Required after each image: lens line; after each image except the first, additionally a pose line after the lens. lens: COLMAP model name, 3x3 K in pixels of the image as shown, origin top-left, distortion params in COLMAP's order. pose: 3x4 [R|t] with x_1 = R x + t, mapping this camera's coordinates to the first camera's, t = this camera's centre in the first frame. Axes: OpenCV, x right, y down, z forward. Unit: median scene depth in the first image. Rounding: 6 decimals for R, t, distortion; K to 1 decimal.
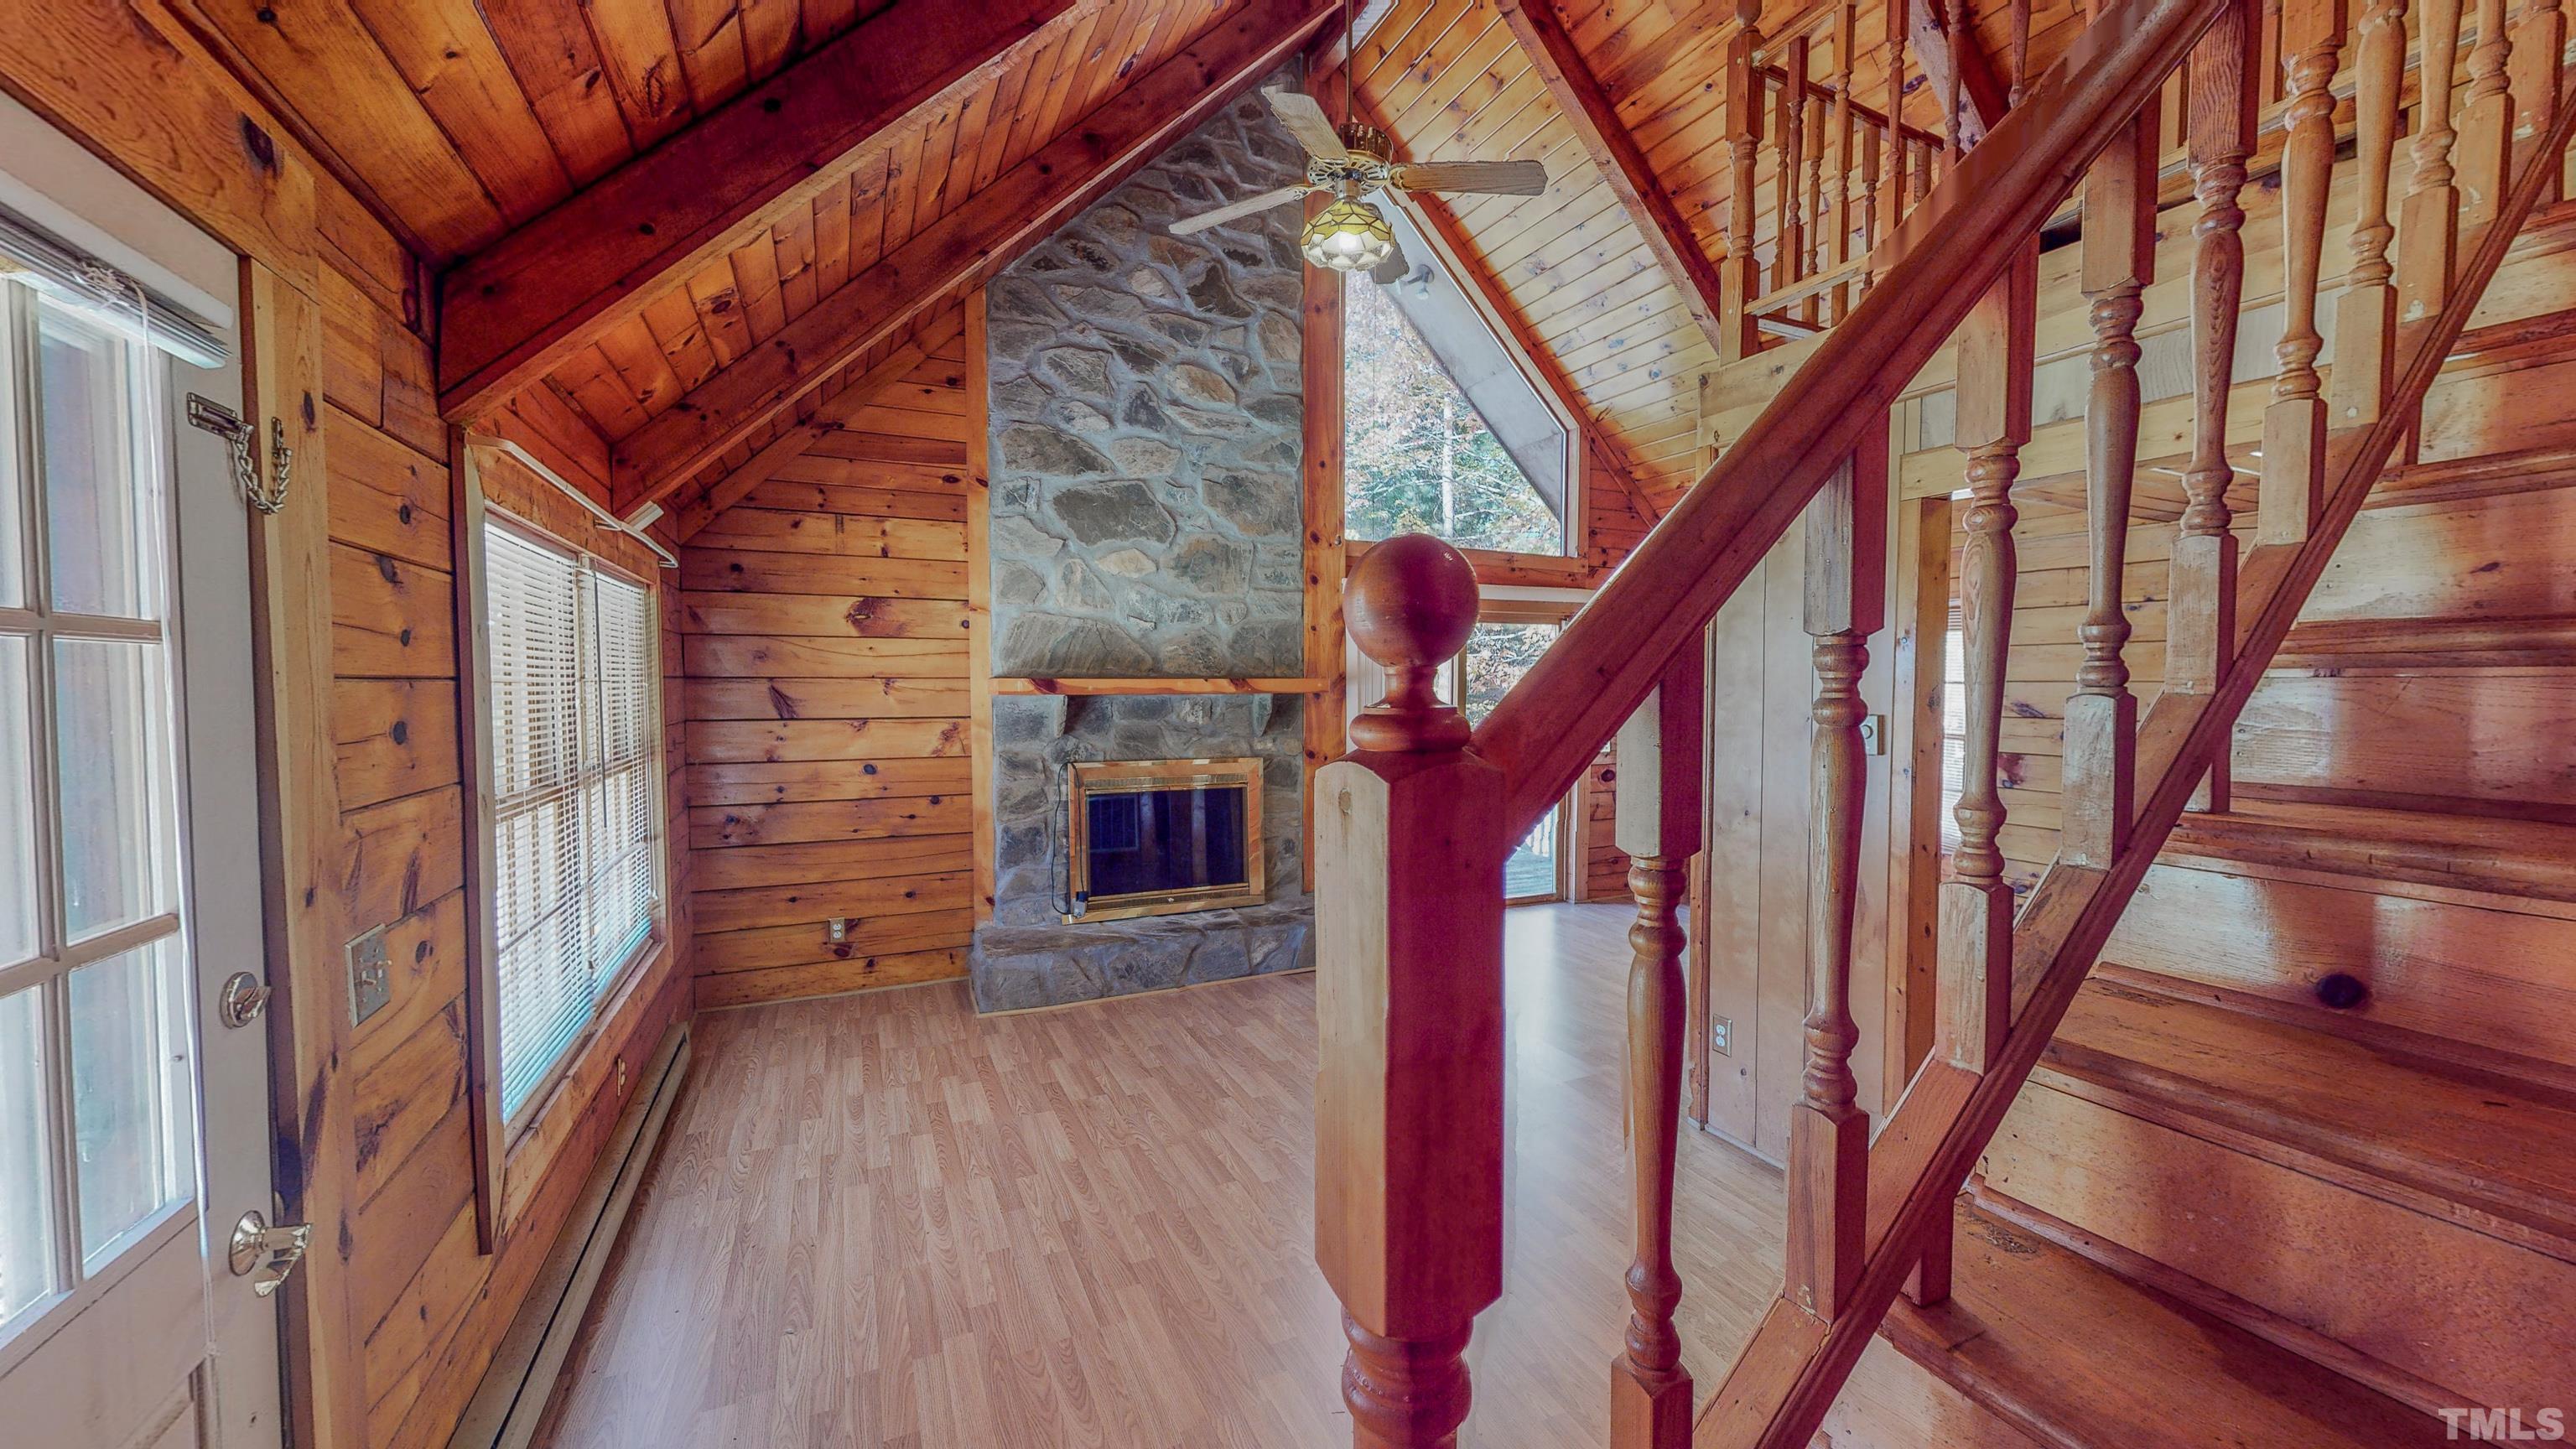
lens RADIAL K [[947.6, 0, 1291.8], [0, 947.6, 725.2], [0, 0, 1]] dist [-0.000053, 0.000099]
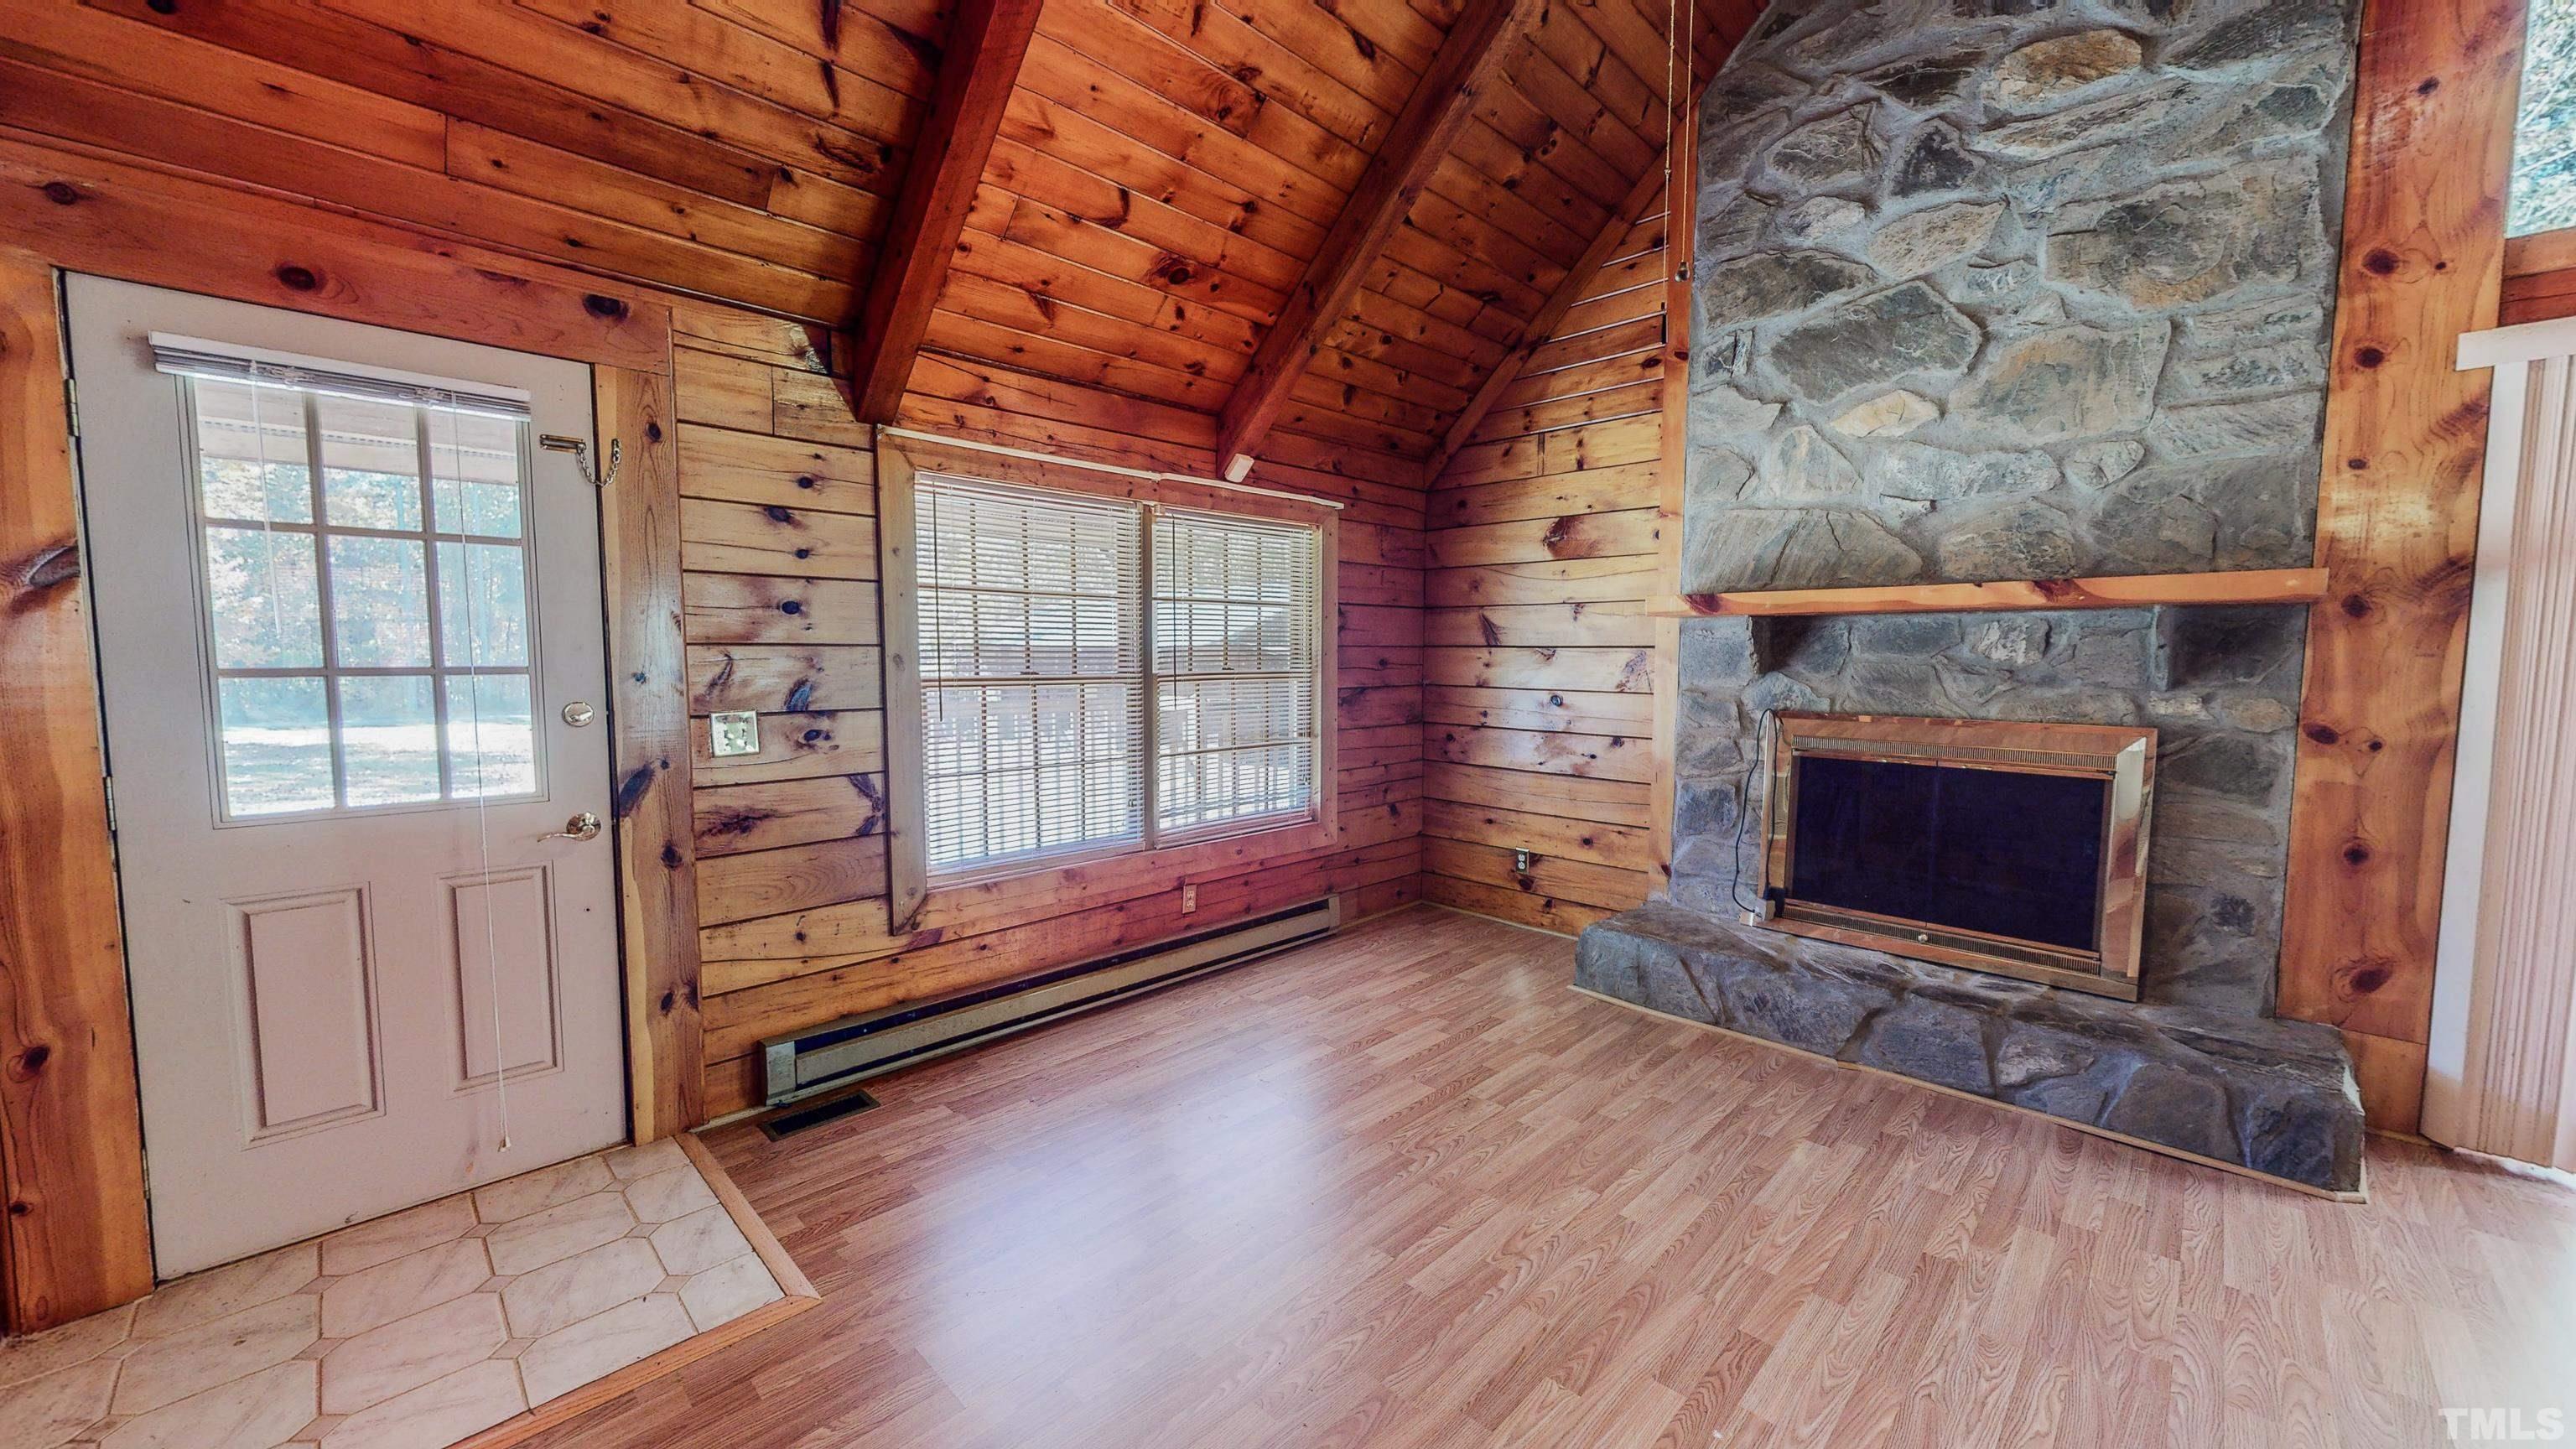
lens RADIAL K [[943.8, 0, 1287.7], [0, 943.8, 728.4], [0, 0, 1]] dist [0.000092, -0.000011]
pose [[0.341901, 0.076489, -0.936618, 0.341880], [-0.045307, 0.996865, 0.064870, 0.024702], [0.938643, 0.020256, 0.344294, 0.417344]]
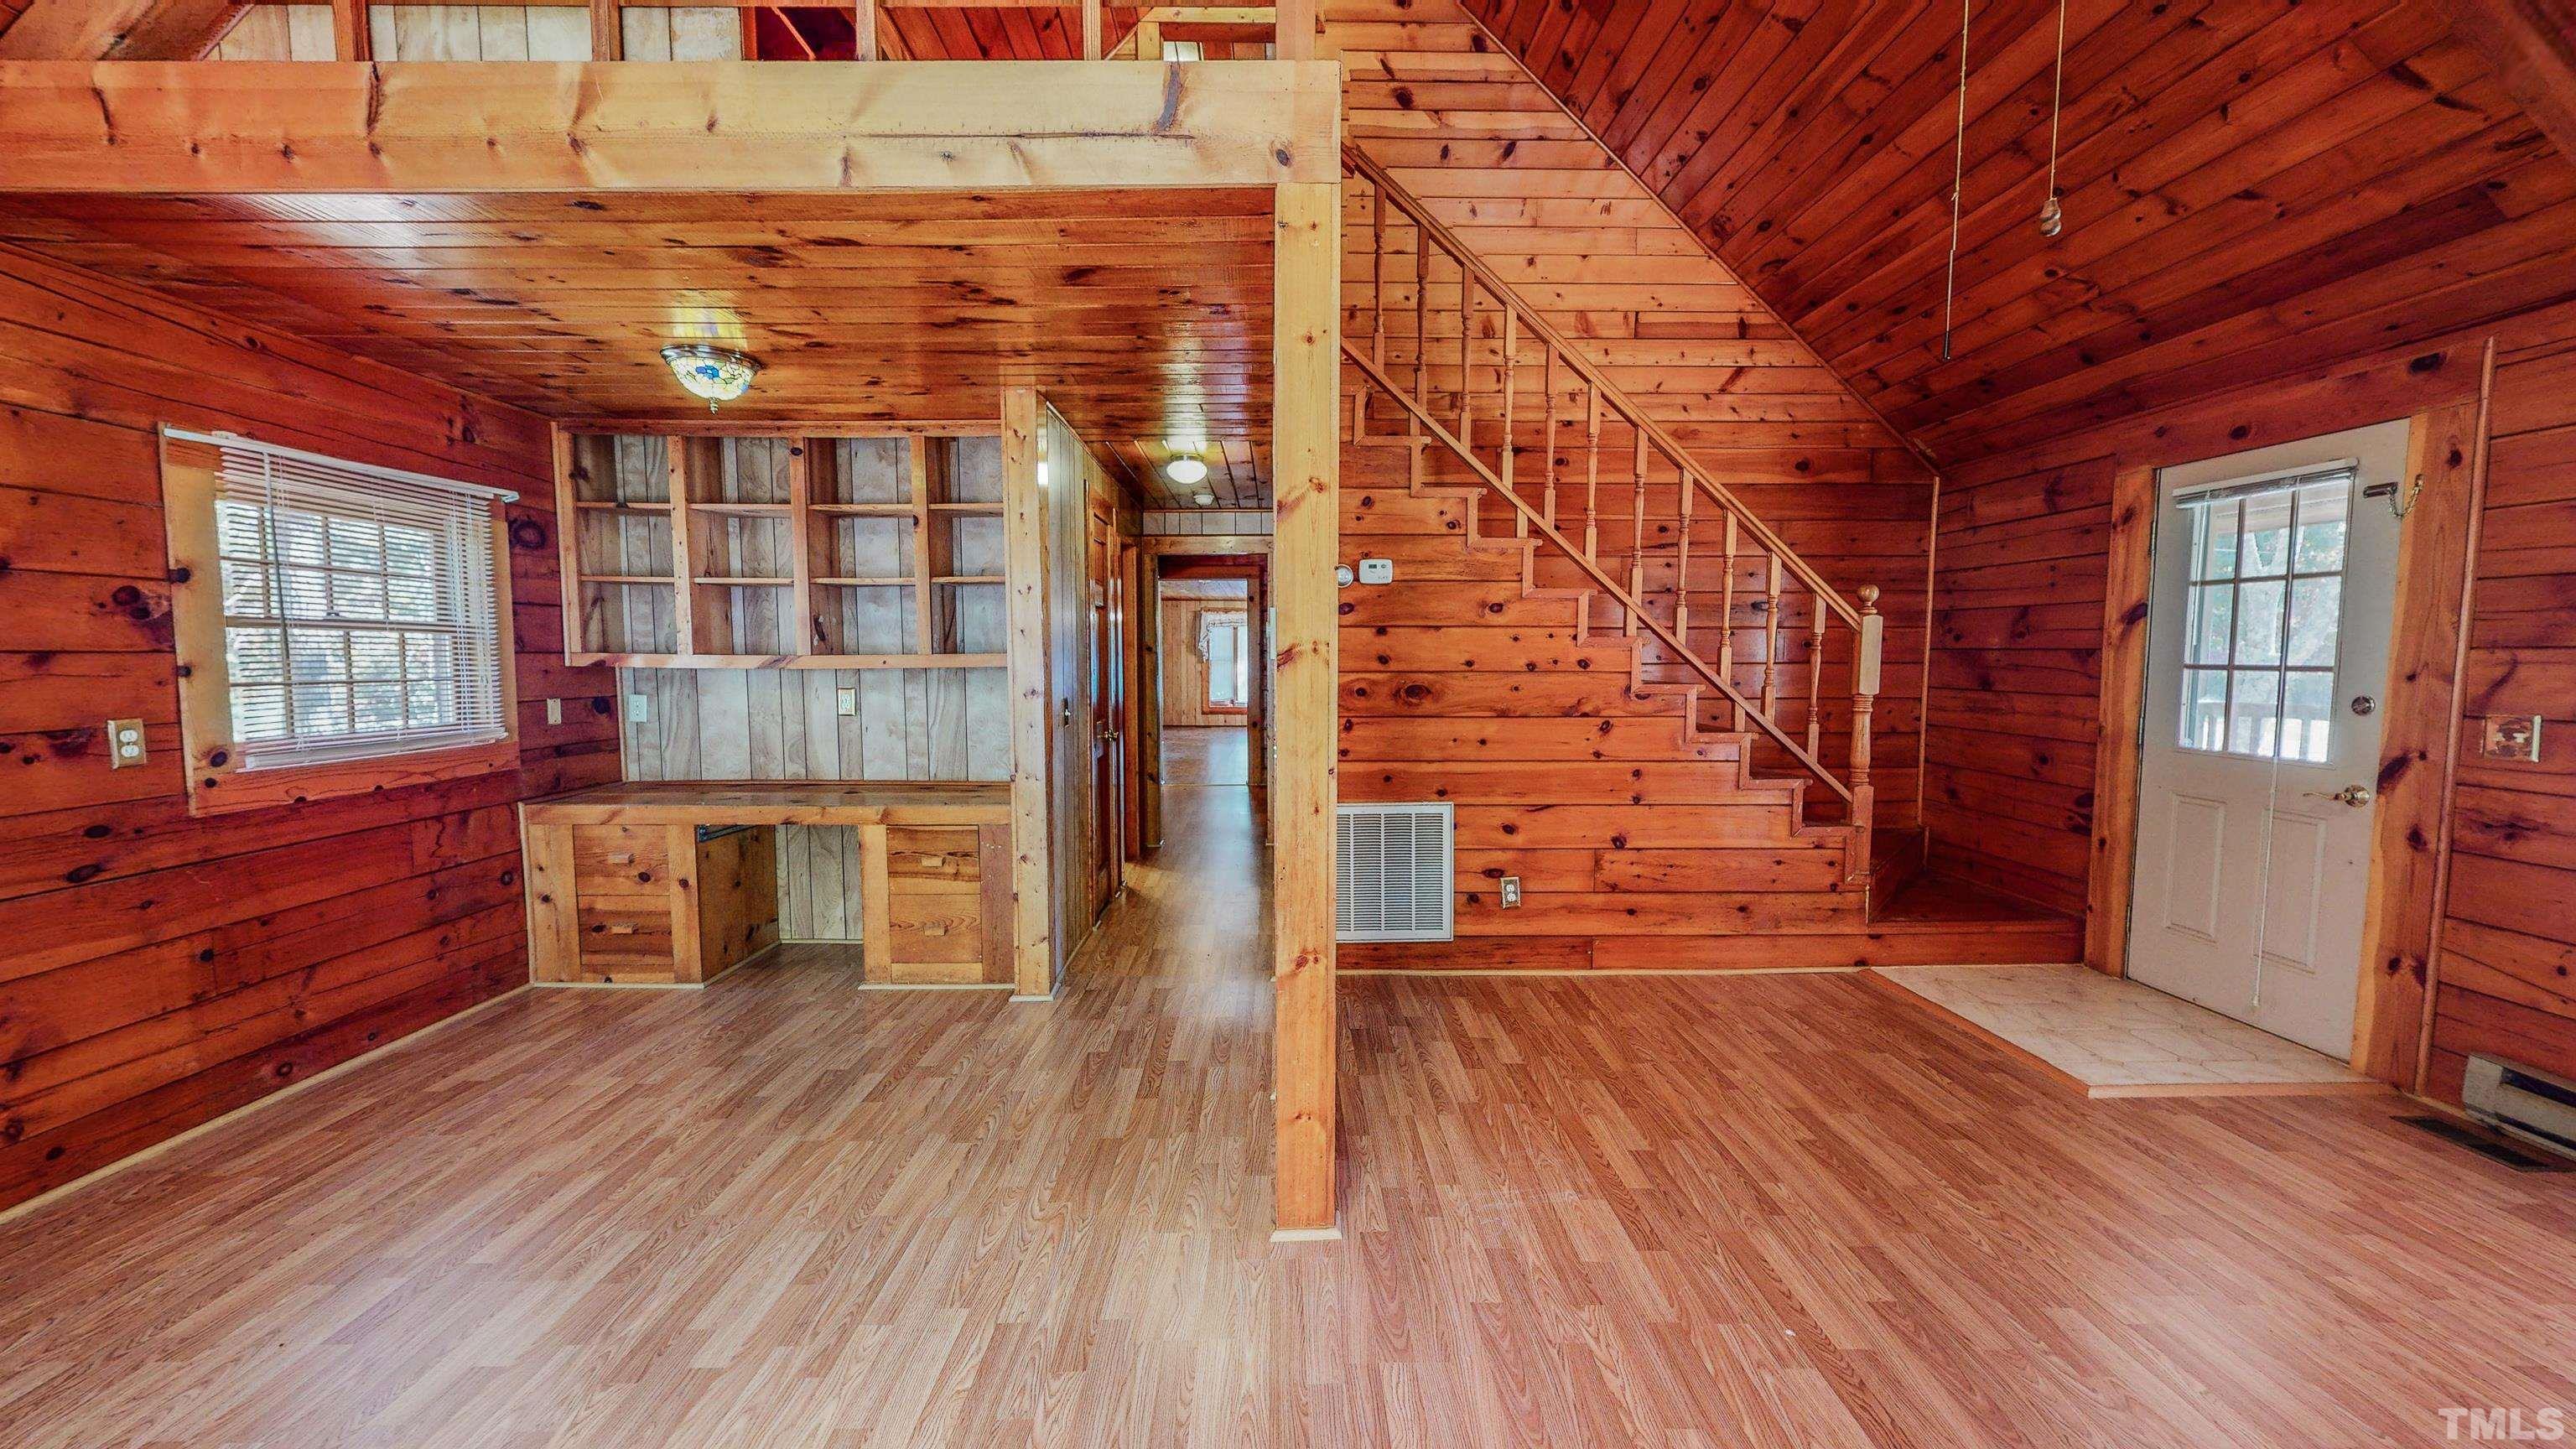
lens RADIAL K [[943.8, 0, 1287.7], [0, 943.8, 728.4], [0, 0, 1]] dist [0.000092, -0.000011]
pose [[-0.909413, -0.032169, 0.414647, 0.129830], [0.020369, 0.992362, 0.121664, -0.008995], [-0.415394, 0.119089, -0.901812, 1.101976]]
